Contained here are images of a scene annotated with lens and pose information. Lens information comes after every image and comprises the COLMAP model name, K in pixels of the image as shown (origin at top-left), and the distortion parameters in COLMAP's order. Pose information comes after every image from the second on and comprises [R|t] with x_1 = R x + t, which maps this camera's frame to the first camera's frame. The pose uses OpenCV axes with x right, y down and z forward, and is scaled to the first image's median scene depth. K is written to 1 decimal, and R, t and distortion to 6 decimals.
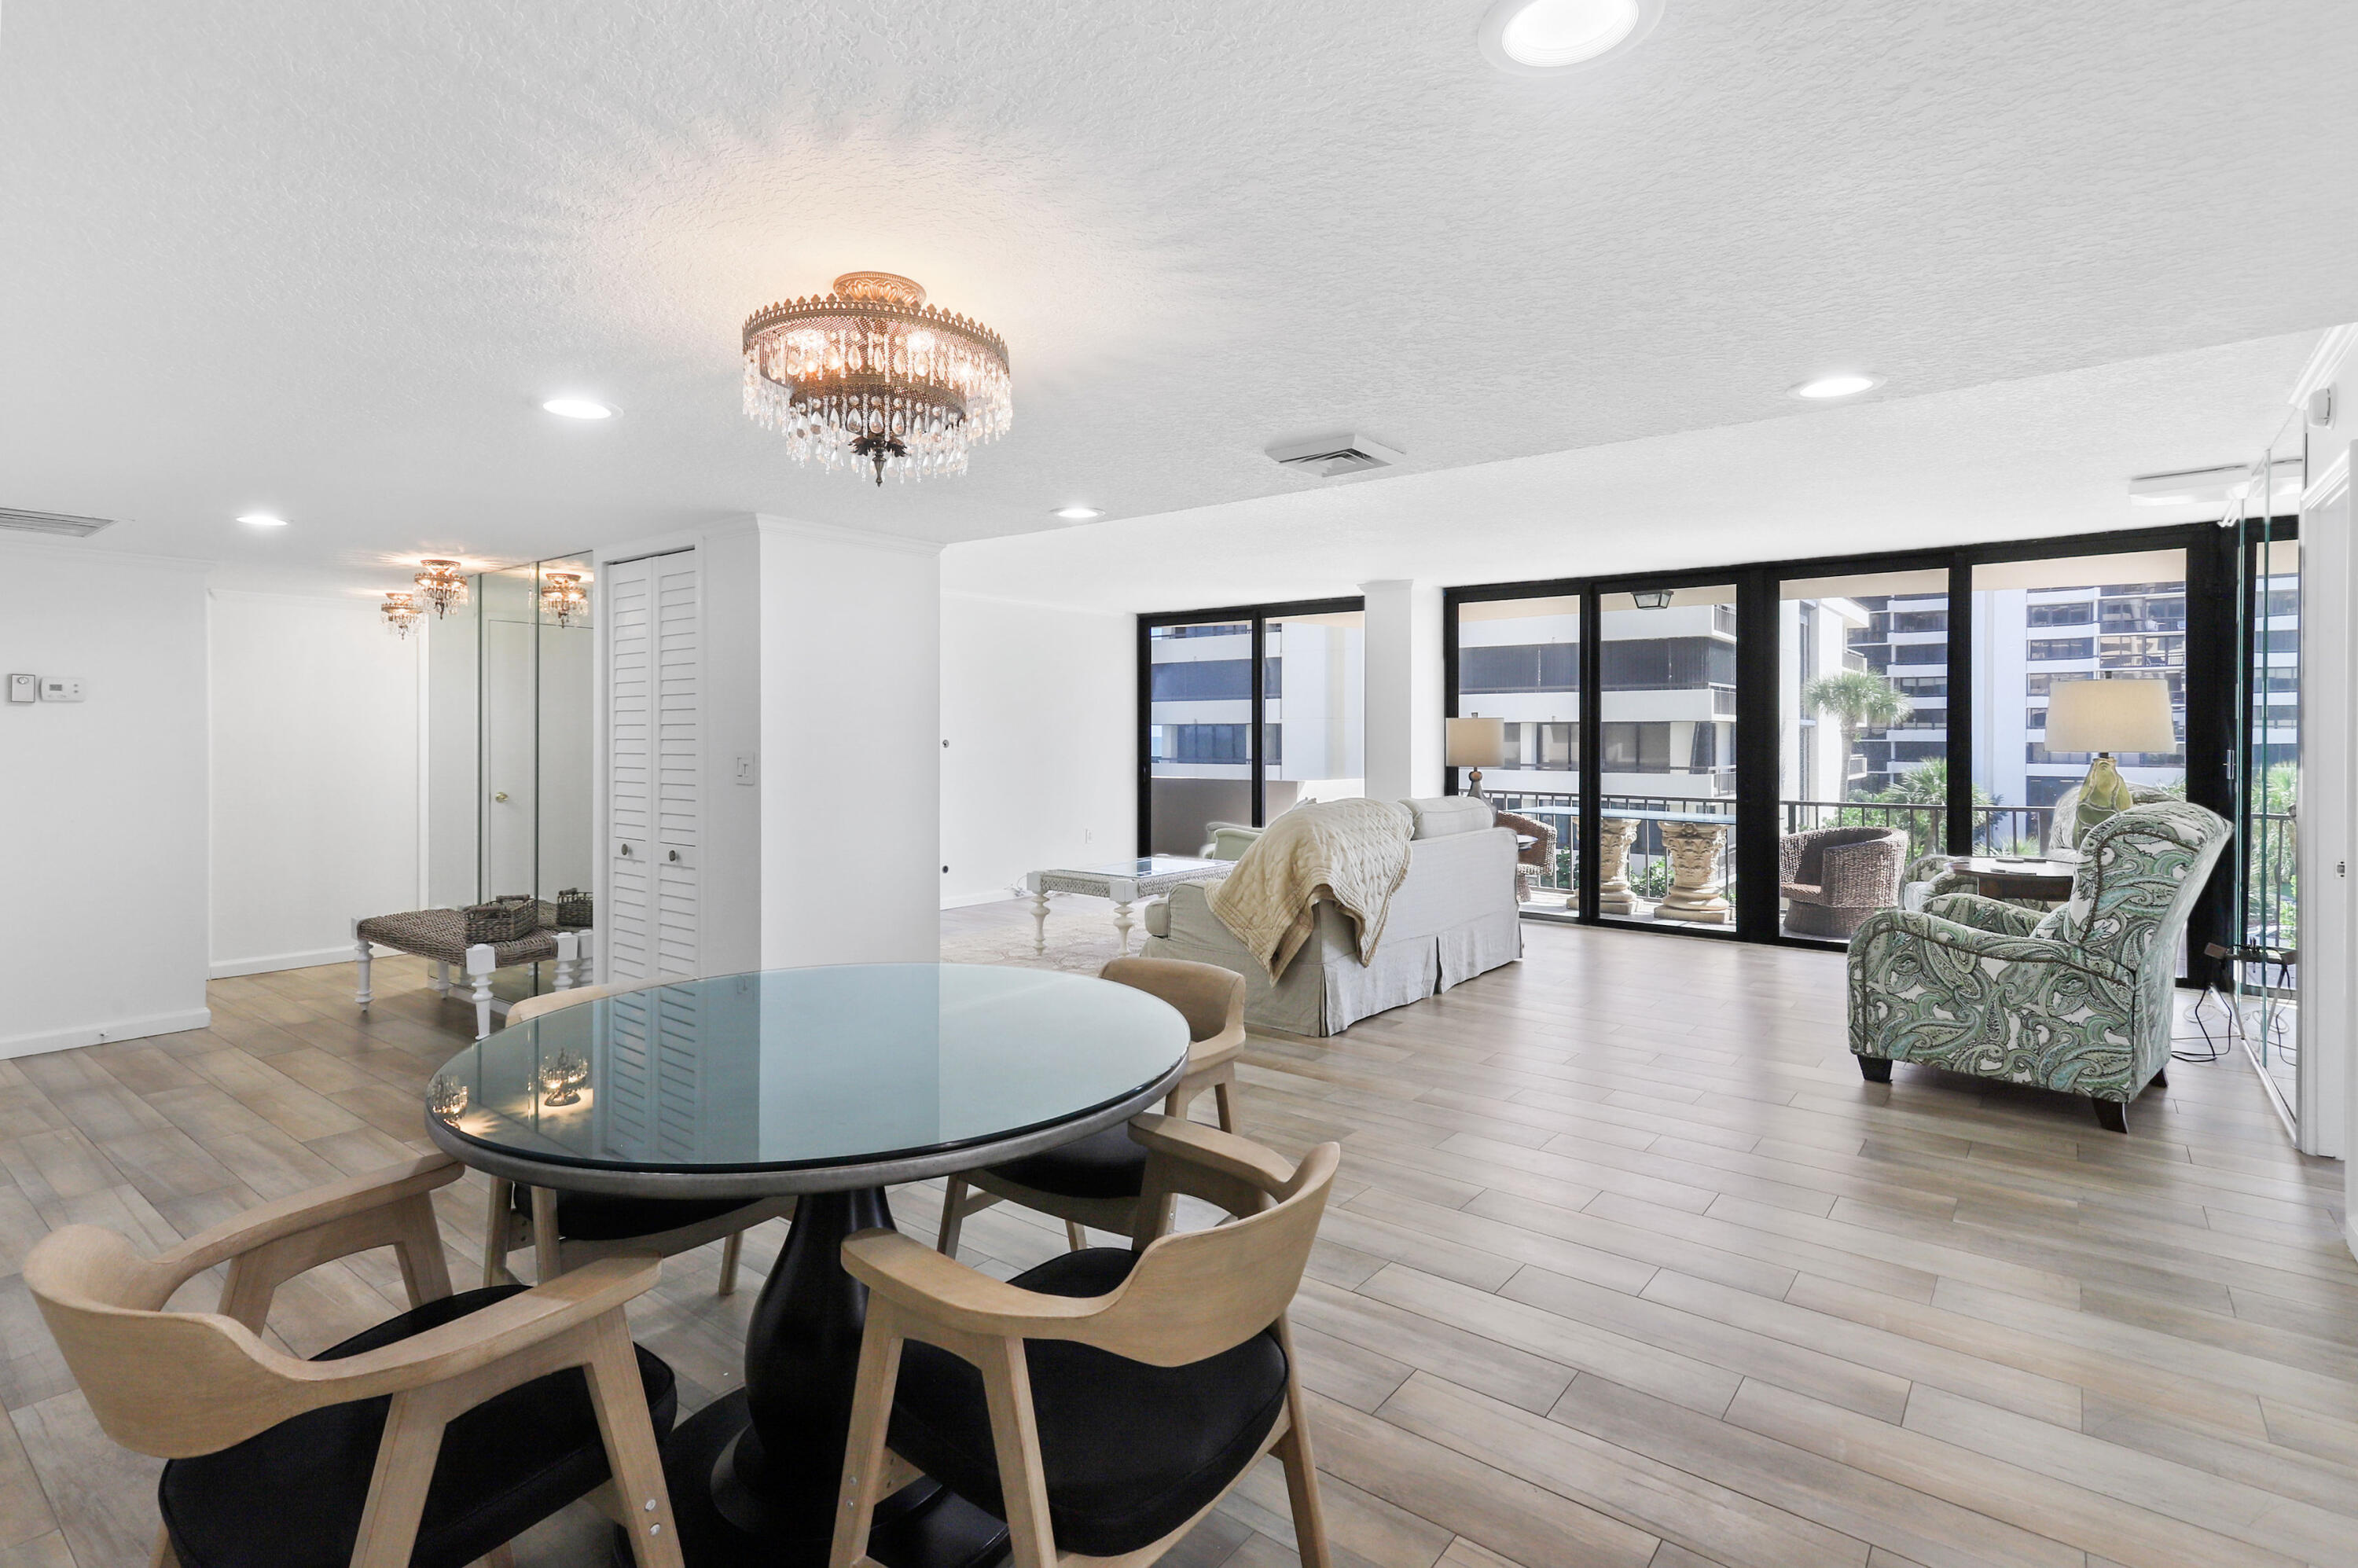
lens RADIAL K [[1143.3, 0, 1158.8], [0, 1143.3, 737.3], [0, 0, 1]] dist [0.013930, 0.000140]
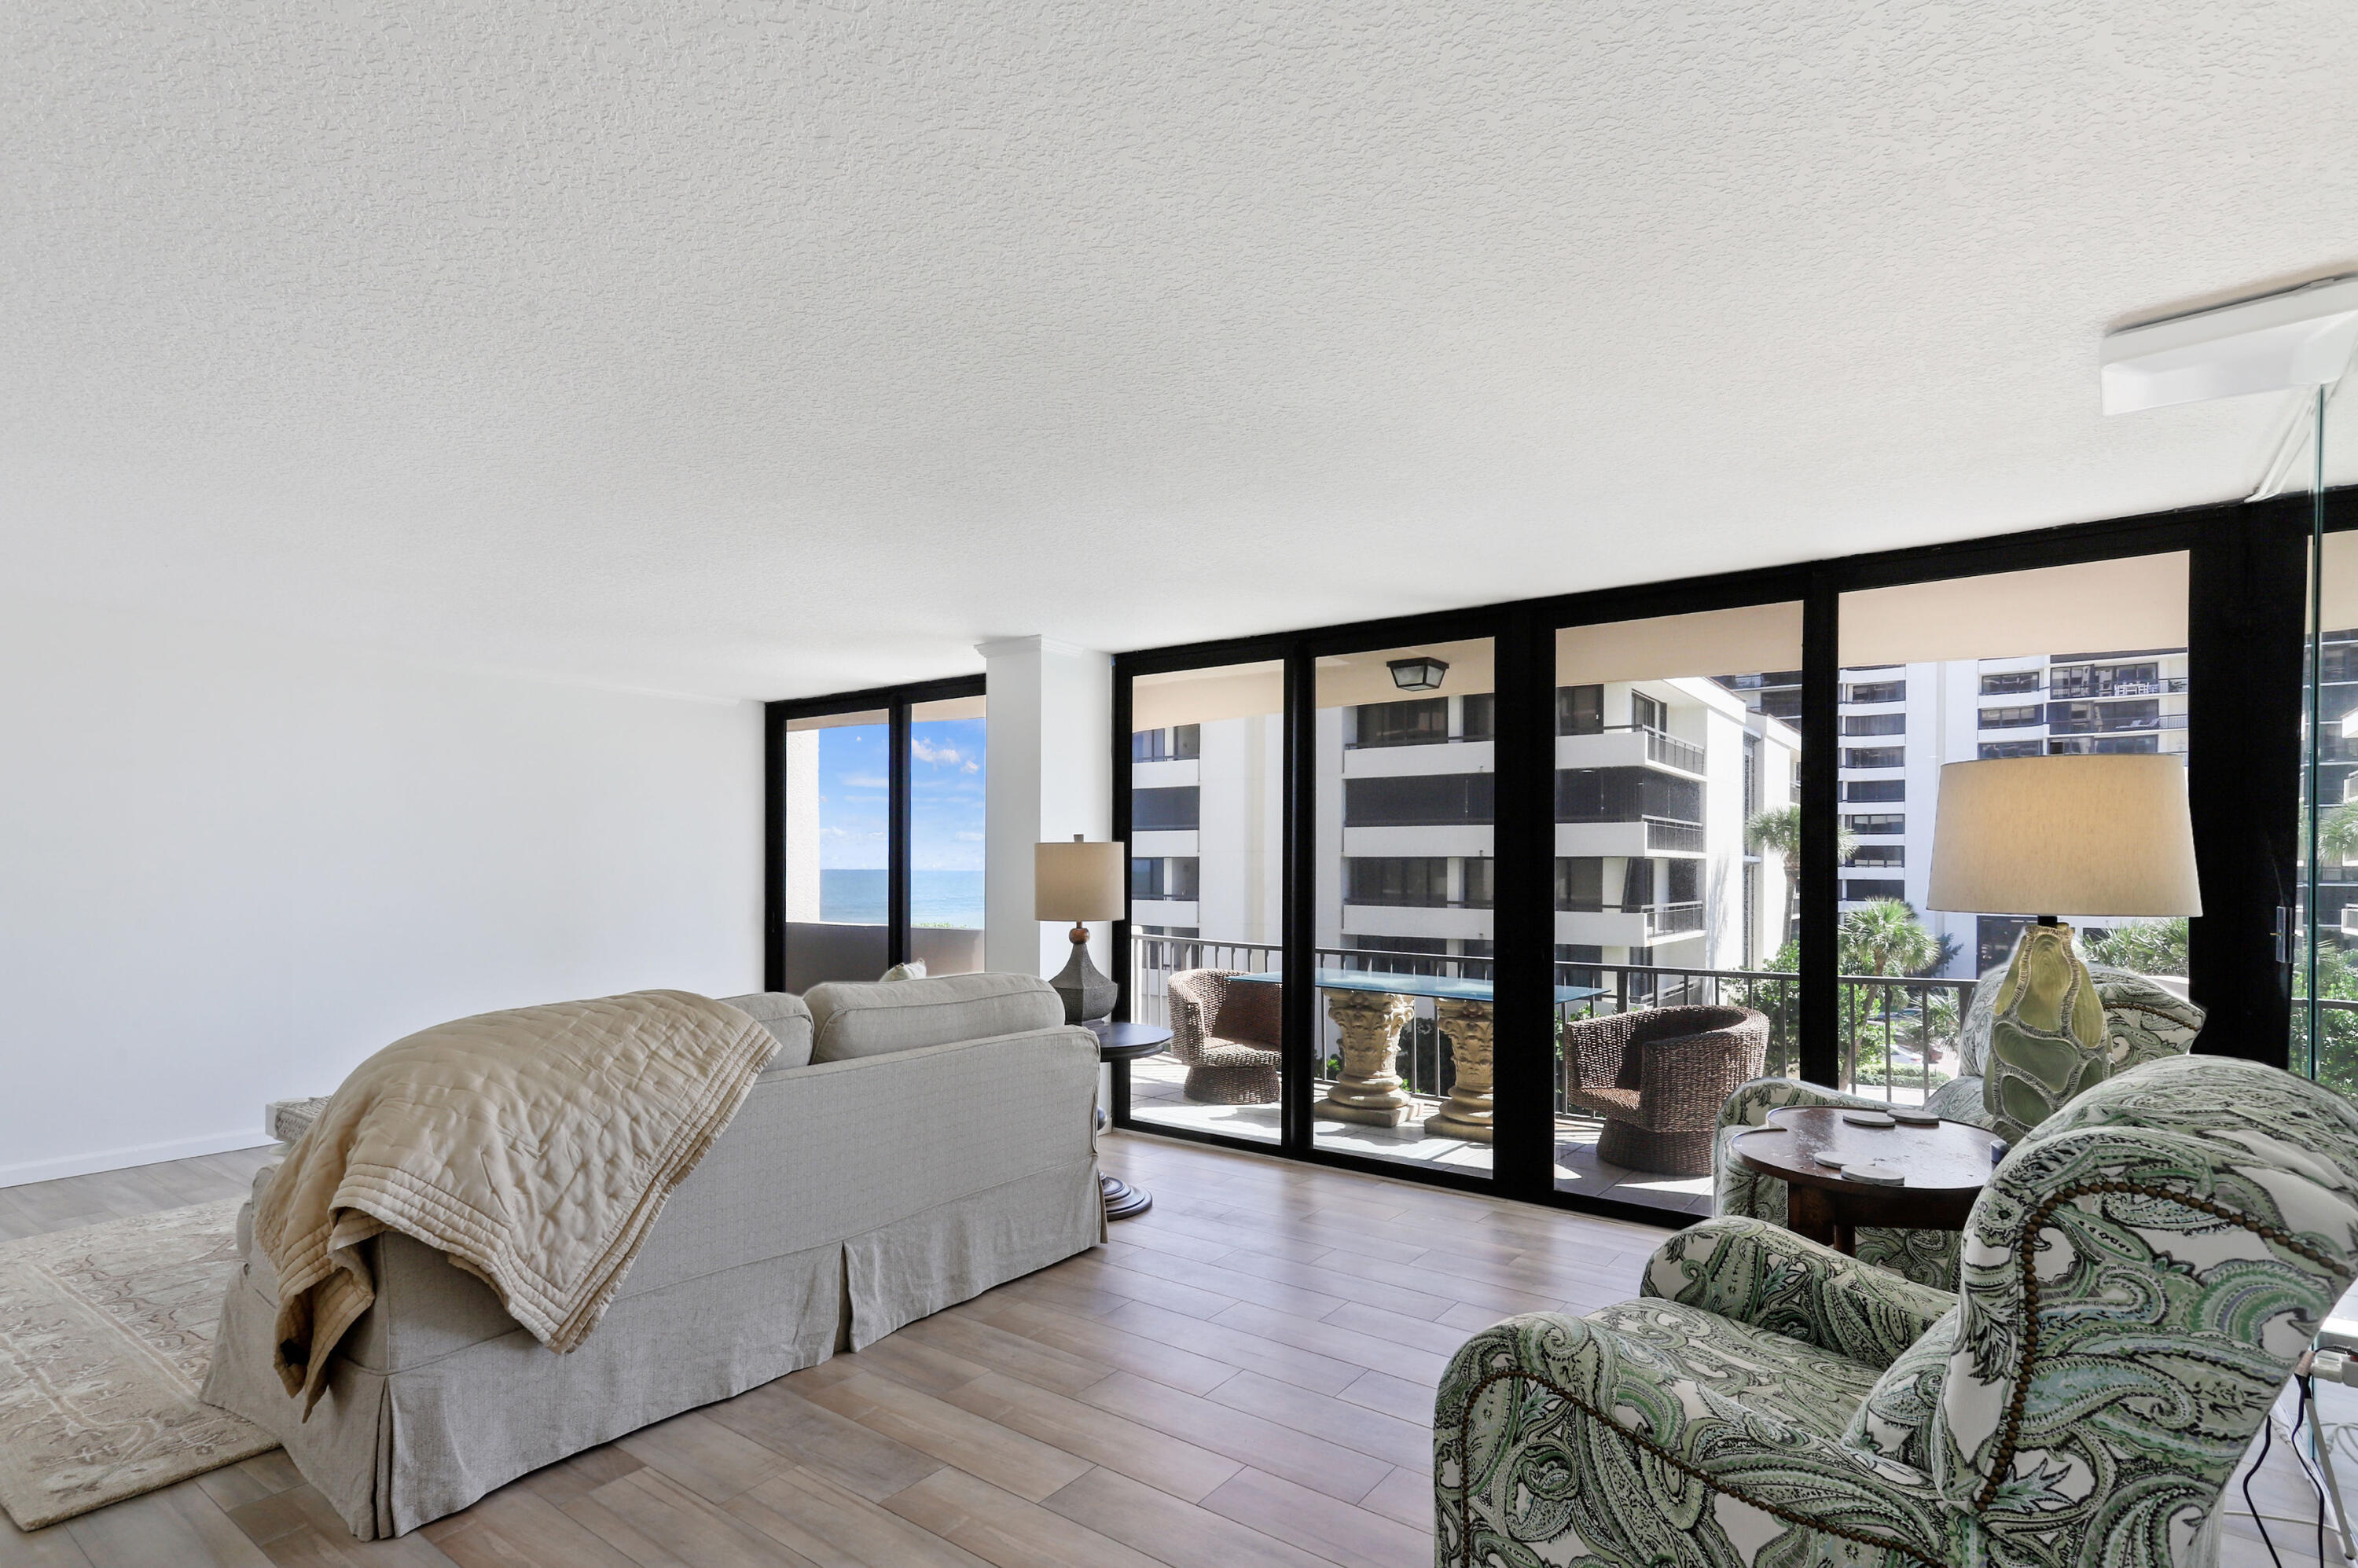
lens RADIAL K [[1151.2, 0, 1176.7], [0, 1151.2, 866.9], [0, 0, 1]] dist [0.024115, 0.000105]
pose [[0.999102, 0.006189, 0.041919, 0.430667], [-0.006058, 0.999976, -0.003264, -0.002385], [-0.041938, 0.003007, 0.999116, 0.522940]]
